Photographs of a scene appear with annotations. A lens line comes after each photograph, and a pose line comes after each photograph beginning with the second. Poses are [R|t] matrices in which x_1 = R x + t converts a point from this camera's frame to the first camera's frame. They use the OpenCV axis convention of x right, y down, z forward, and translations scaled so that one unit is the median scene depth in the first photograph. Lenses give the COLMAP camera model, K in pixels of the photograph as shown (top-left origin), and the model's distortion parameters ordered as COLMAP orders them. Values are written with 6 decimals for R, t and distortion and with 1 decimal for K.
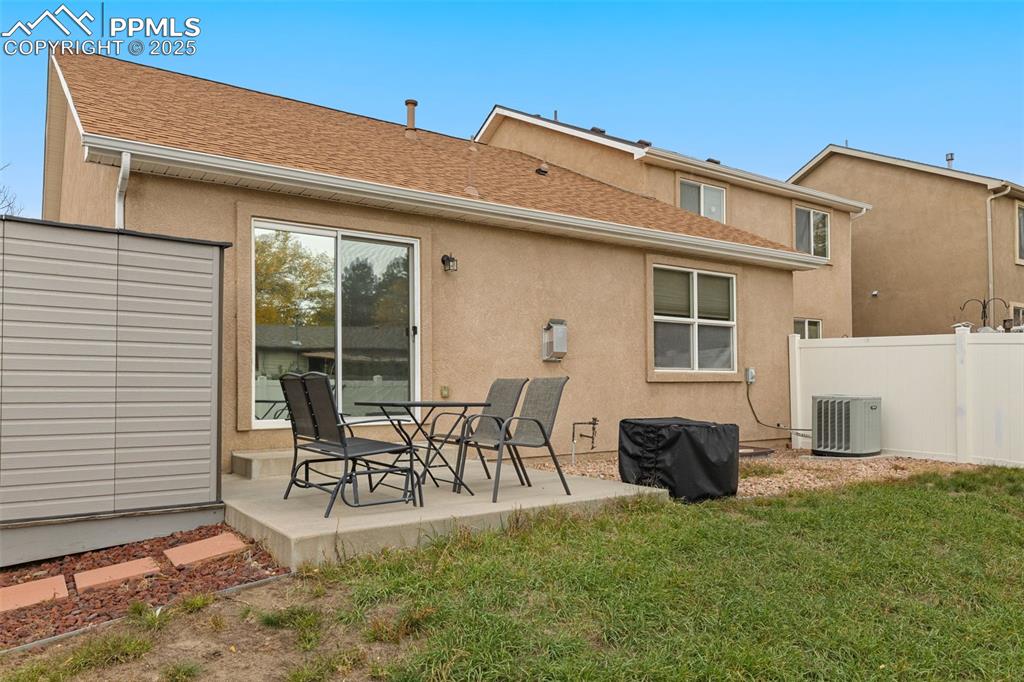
lens RADIAL K [[613.9, 0, 511.9], [0, 613.9, 380.5], [0, 0, 1]] dist [0.028533, -0.000160]
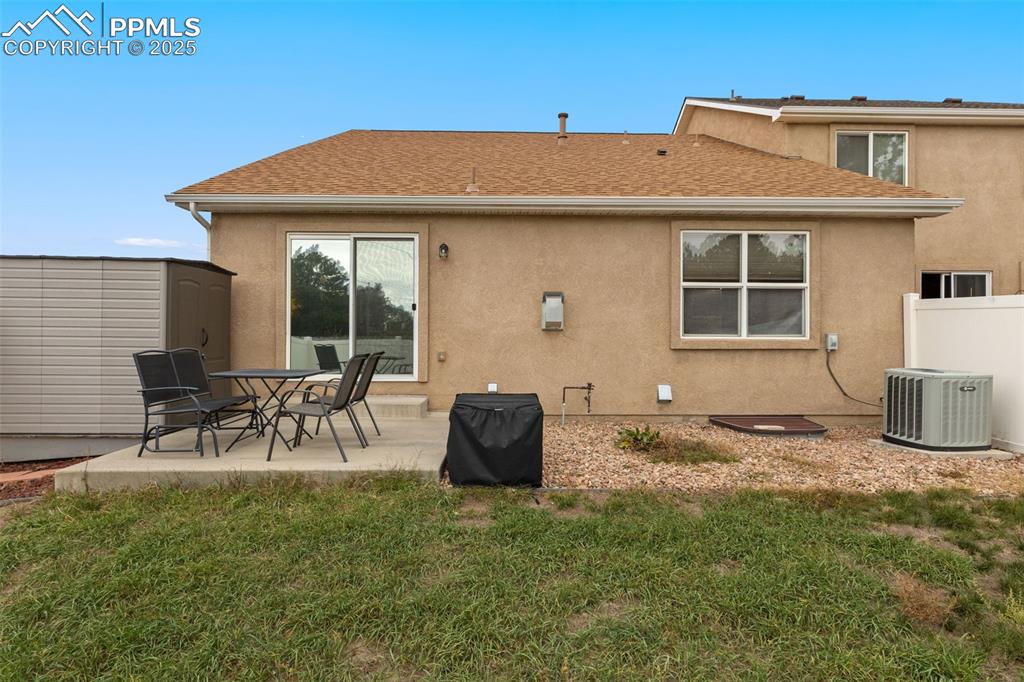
lens RADIAL K [[470.3, 0, 512.0], [0, 470.3, 341.0], [0, 0, 1]] dist [0.002226, 0.000213]
pose [[0.866654, 0.013802, -0.498719, 0.375494], [-0.004876, 0.999804, 0.019195, -0.024052], [0.498886, -0.014204, 0.866551, 0.203472]]
